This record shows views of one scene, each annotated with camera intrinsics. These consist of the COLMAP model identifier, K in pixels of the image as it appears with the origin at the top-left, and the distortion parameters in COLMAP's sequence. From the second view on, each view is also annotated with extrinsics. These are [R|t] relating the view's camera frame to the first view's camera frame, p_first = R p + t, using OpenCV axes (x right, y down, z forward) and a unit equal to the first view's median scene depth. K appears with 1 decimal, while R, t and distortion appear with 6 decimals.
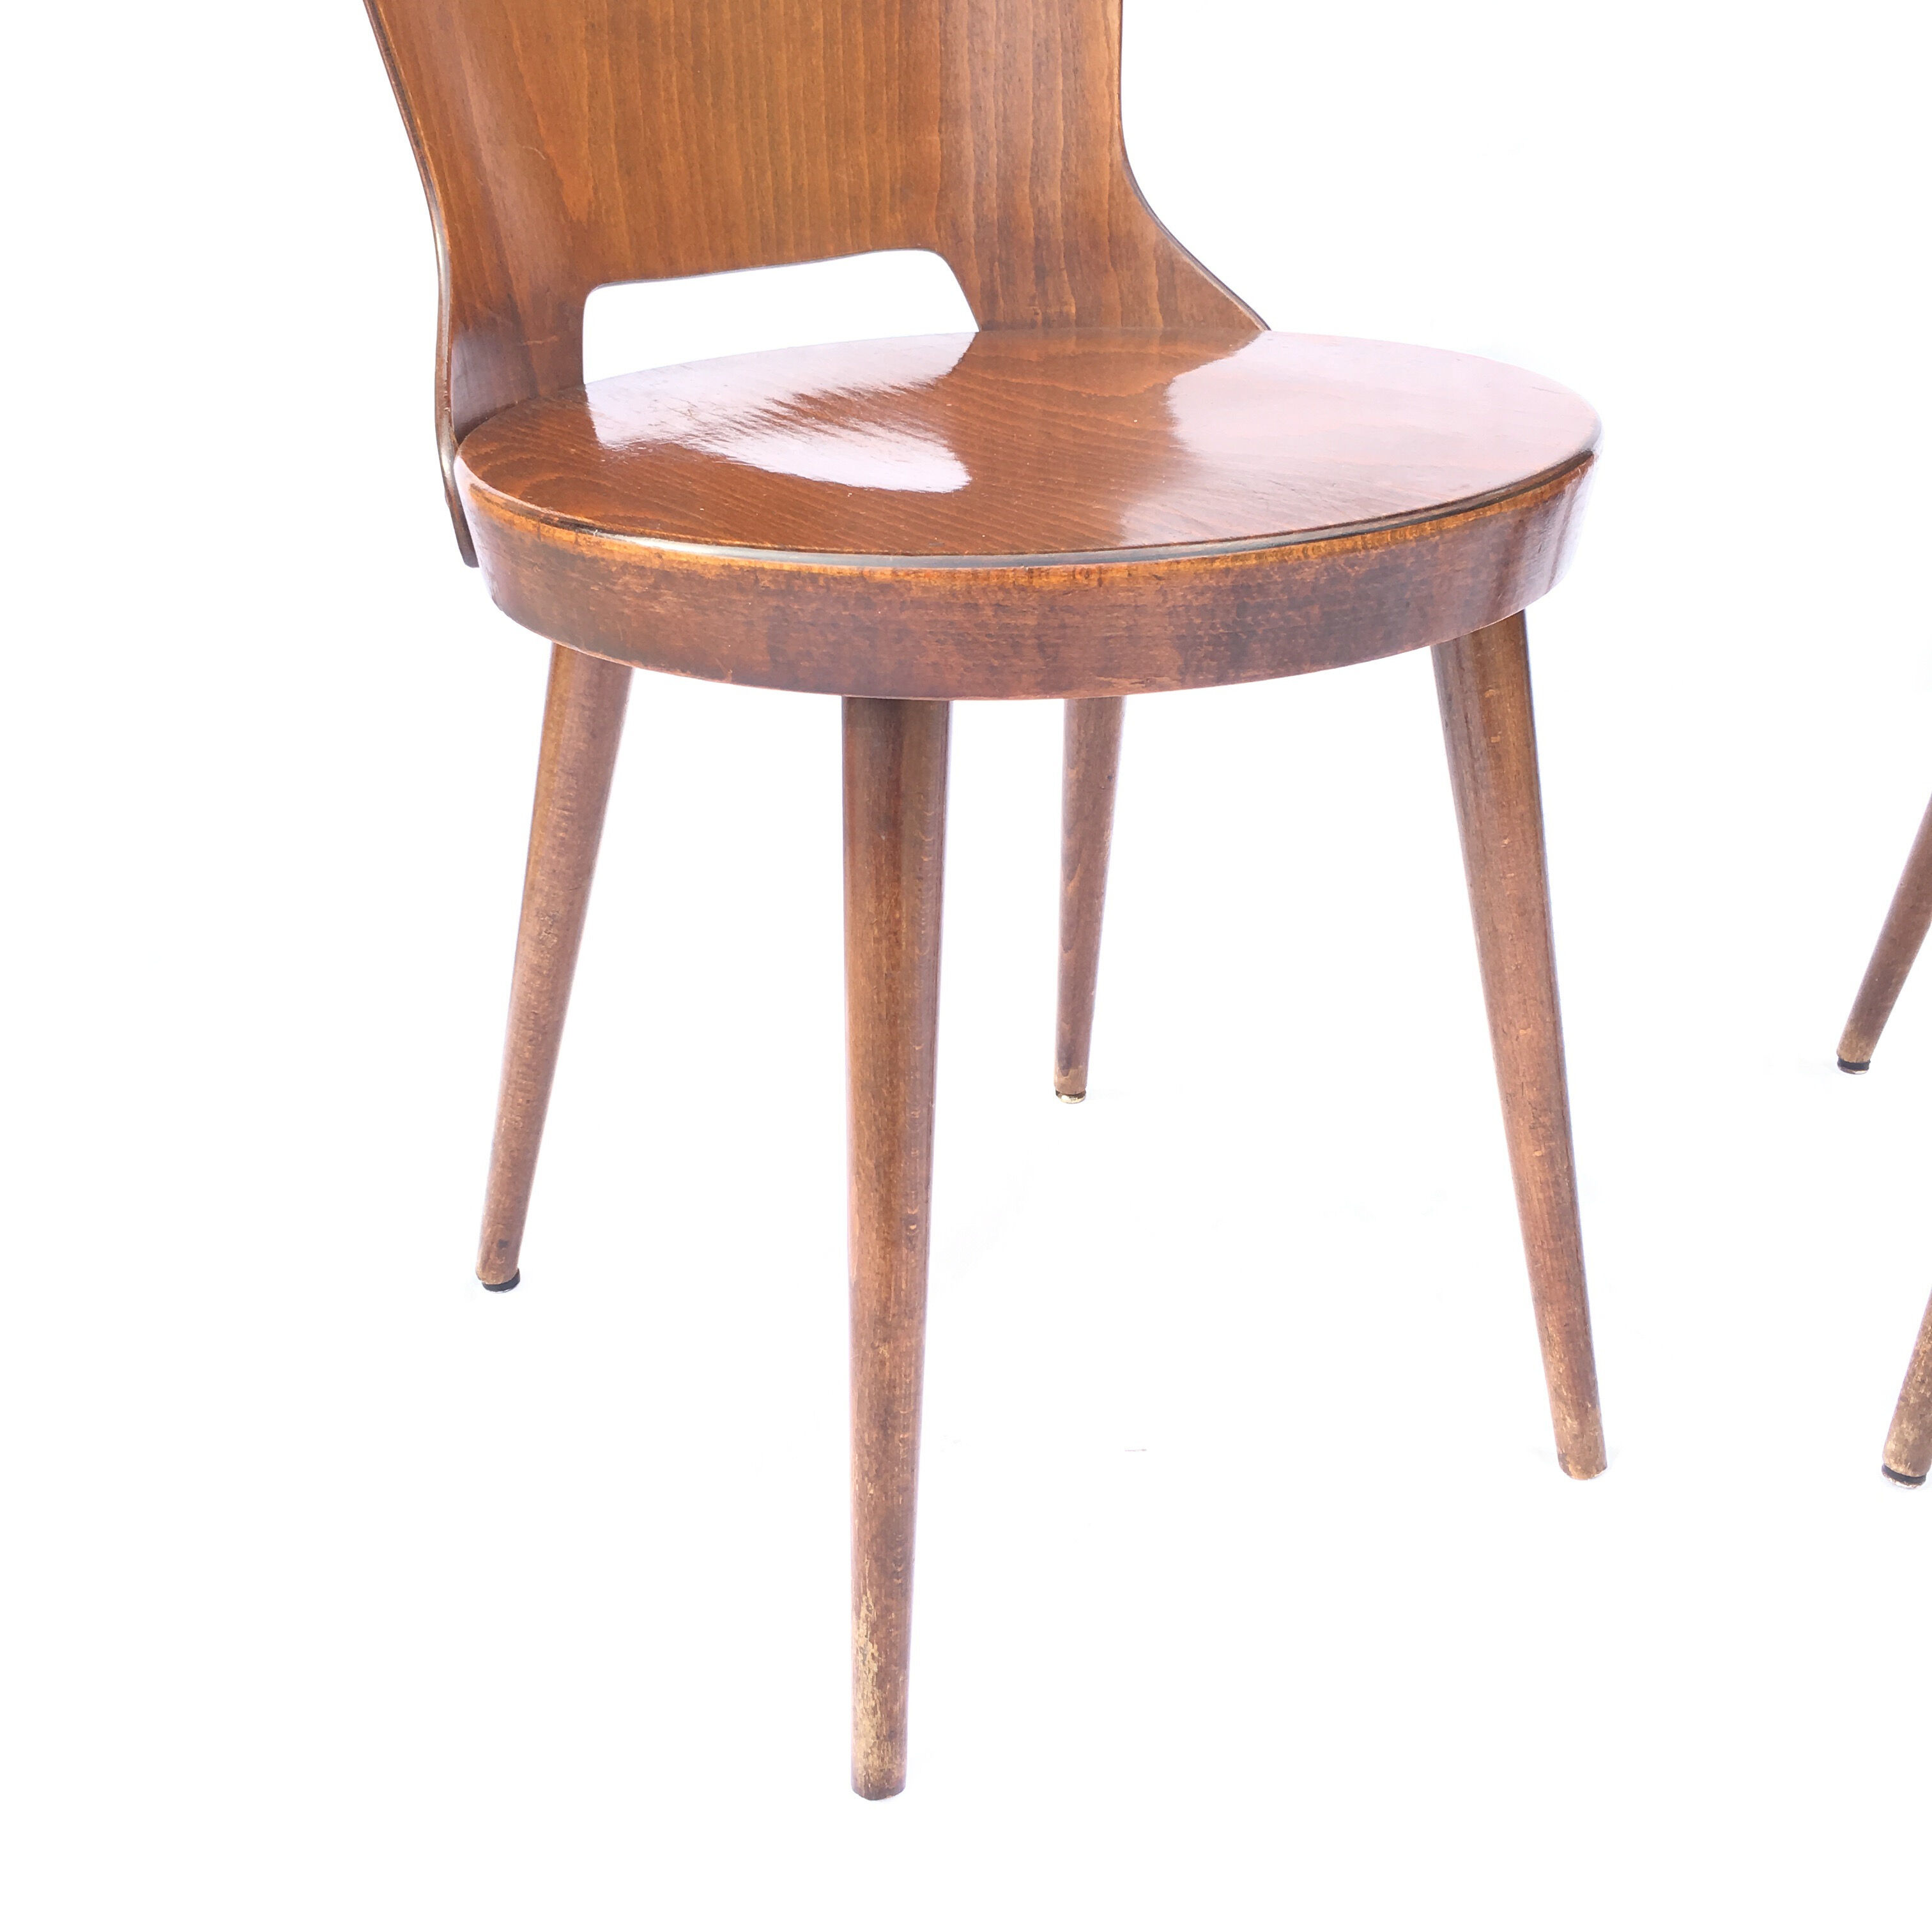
lens RADIAL K [[2236.7, 0, 966.0], [0, 2236.7, 966.0], [0, 0, 1]] dist [0.075228, -0.021870]
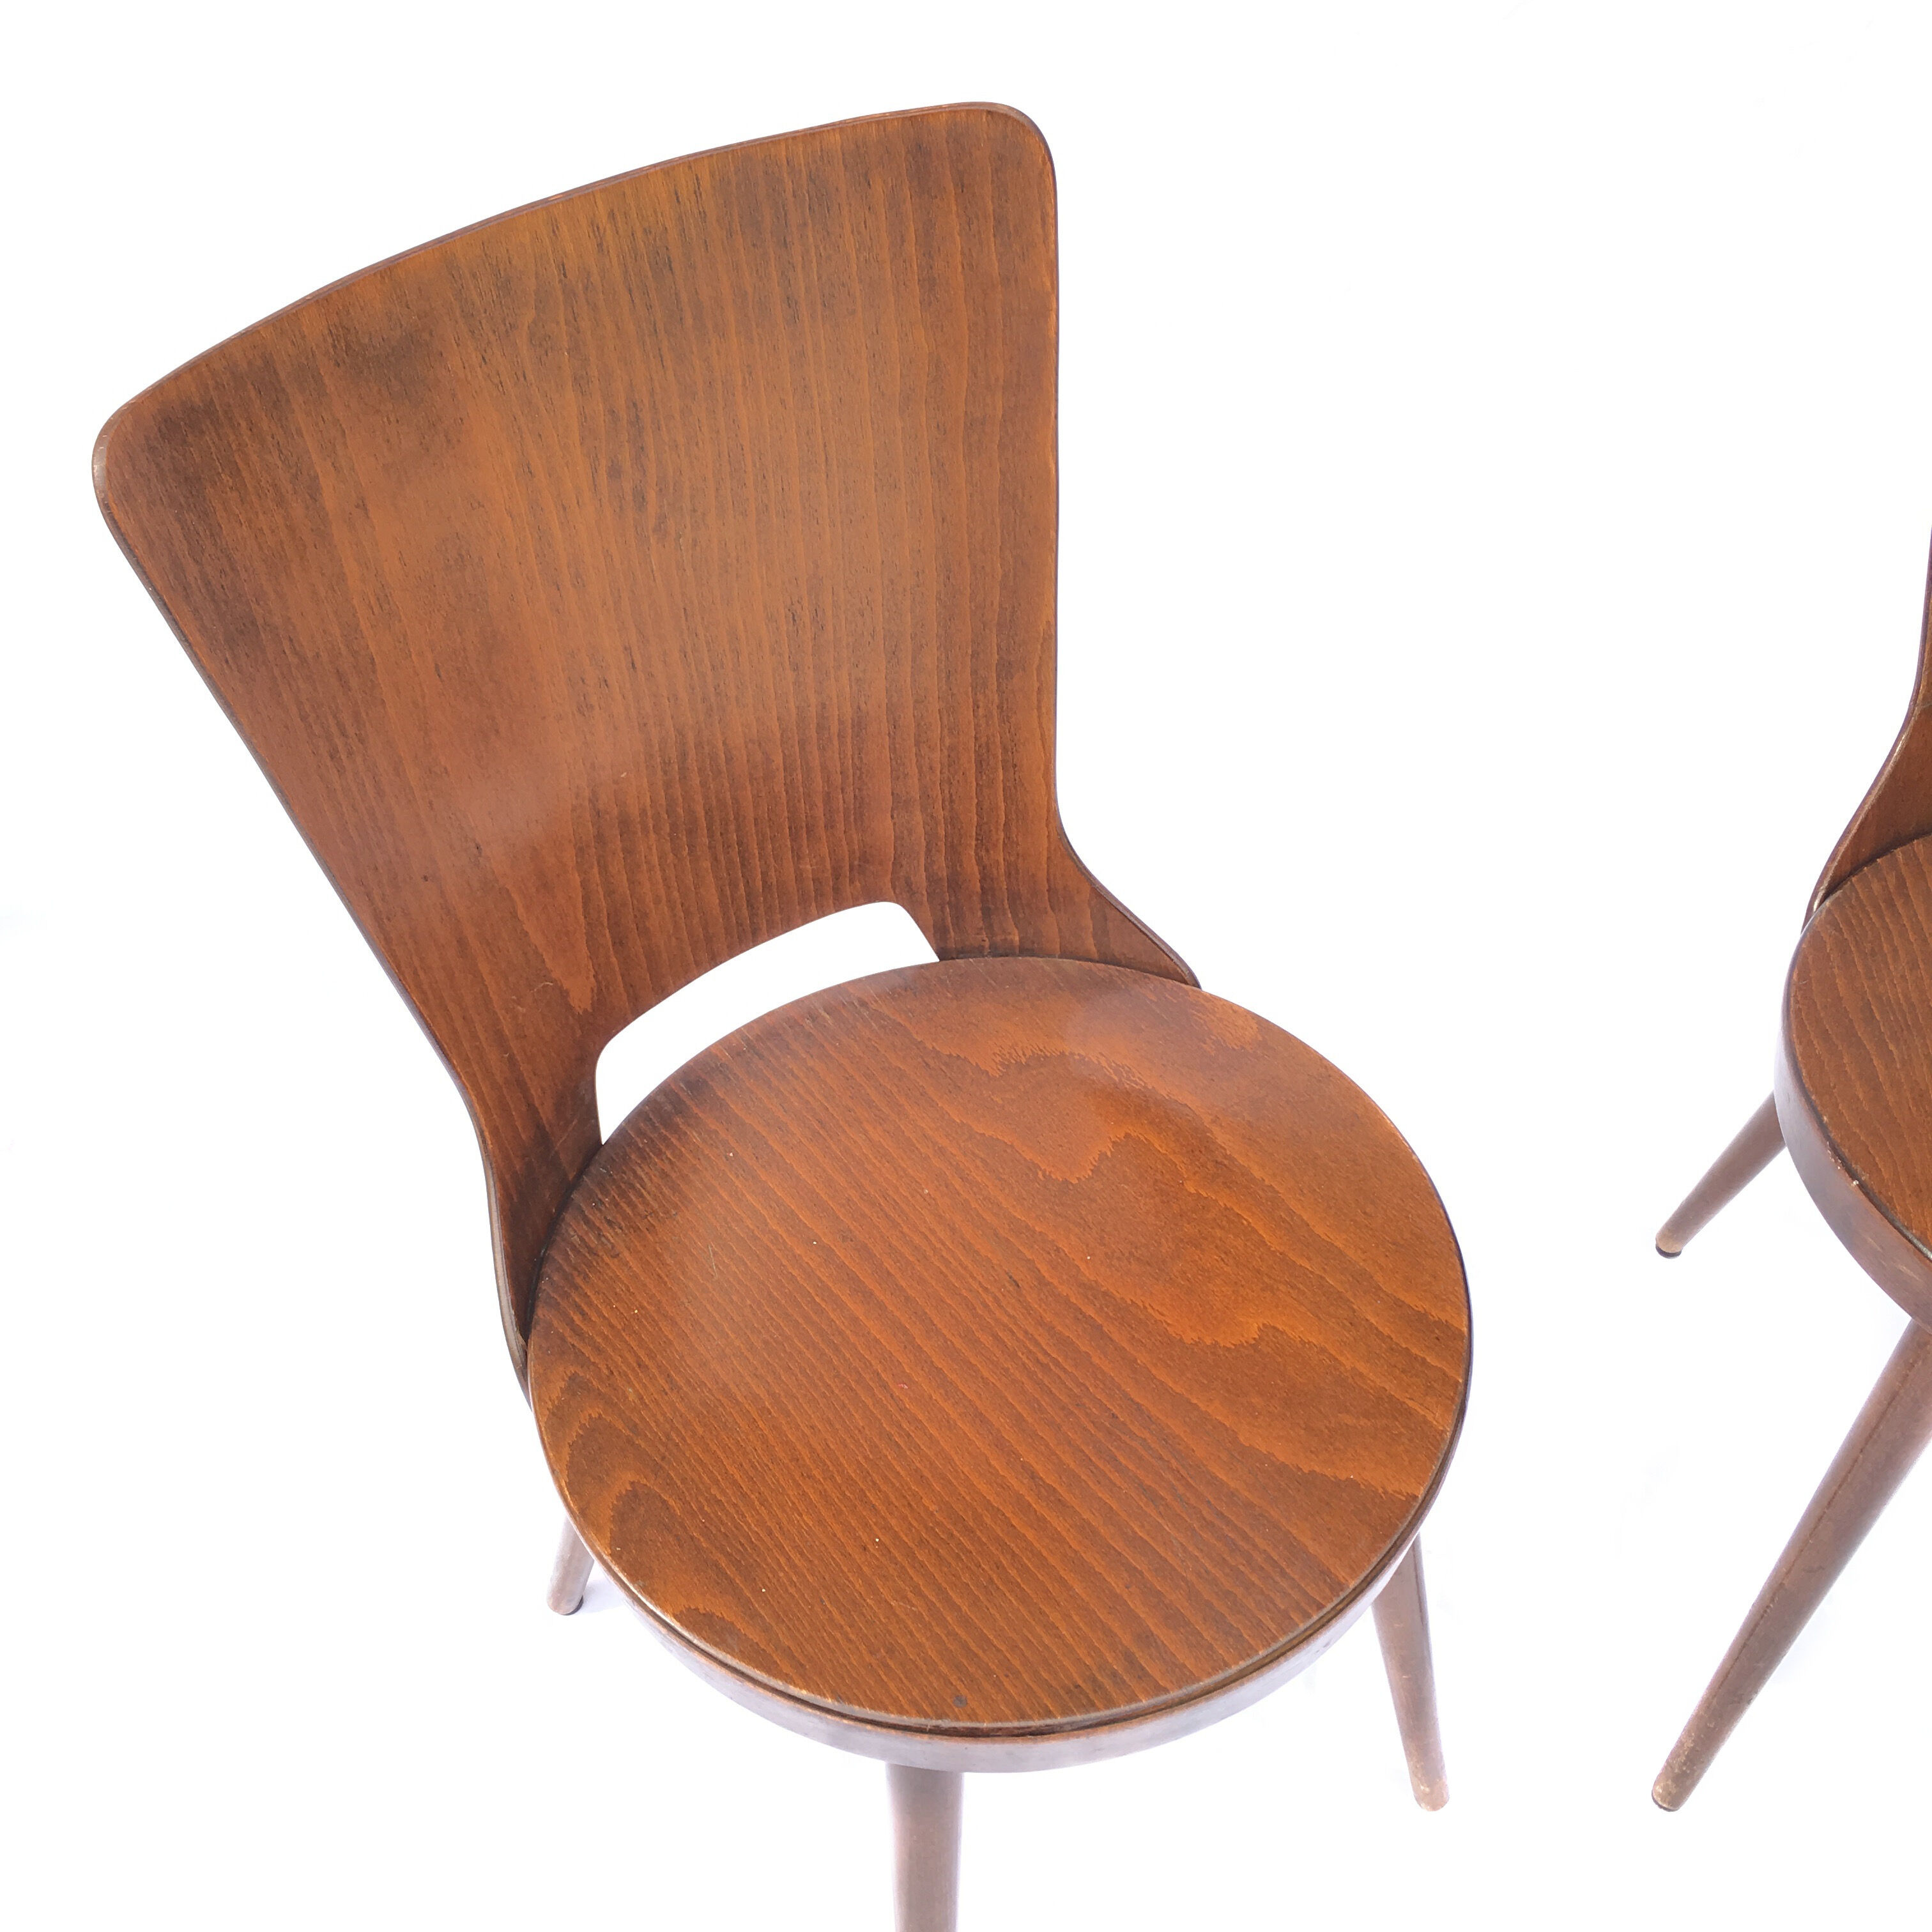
lens RADIAL K [[2236.7, 0, 966.0], [0, 2236.7, 966.0], [0, 0, 1]] dist [0.075228, -0.021870]
pose [[0.997242, -0.057841, 0.046506, -0.030559], [0.036985, 0.930558, 0.364272, -0.698868], [-0.064346, -0.361547, 0.930131, -0.037153]]
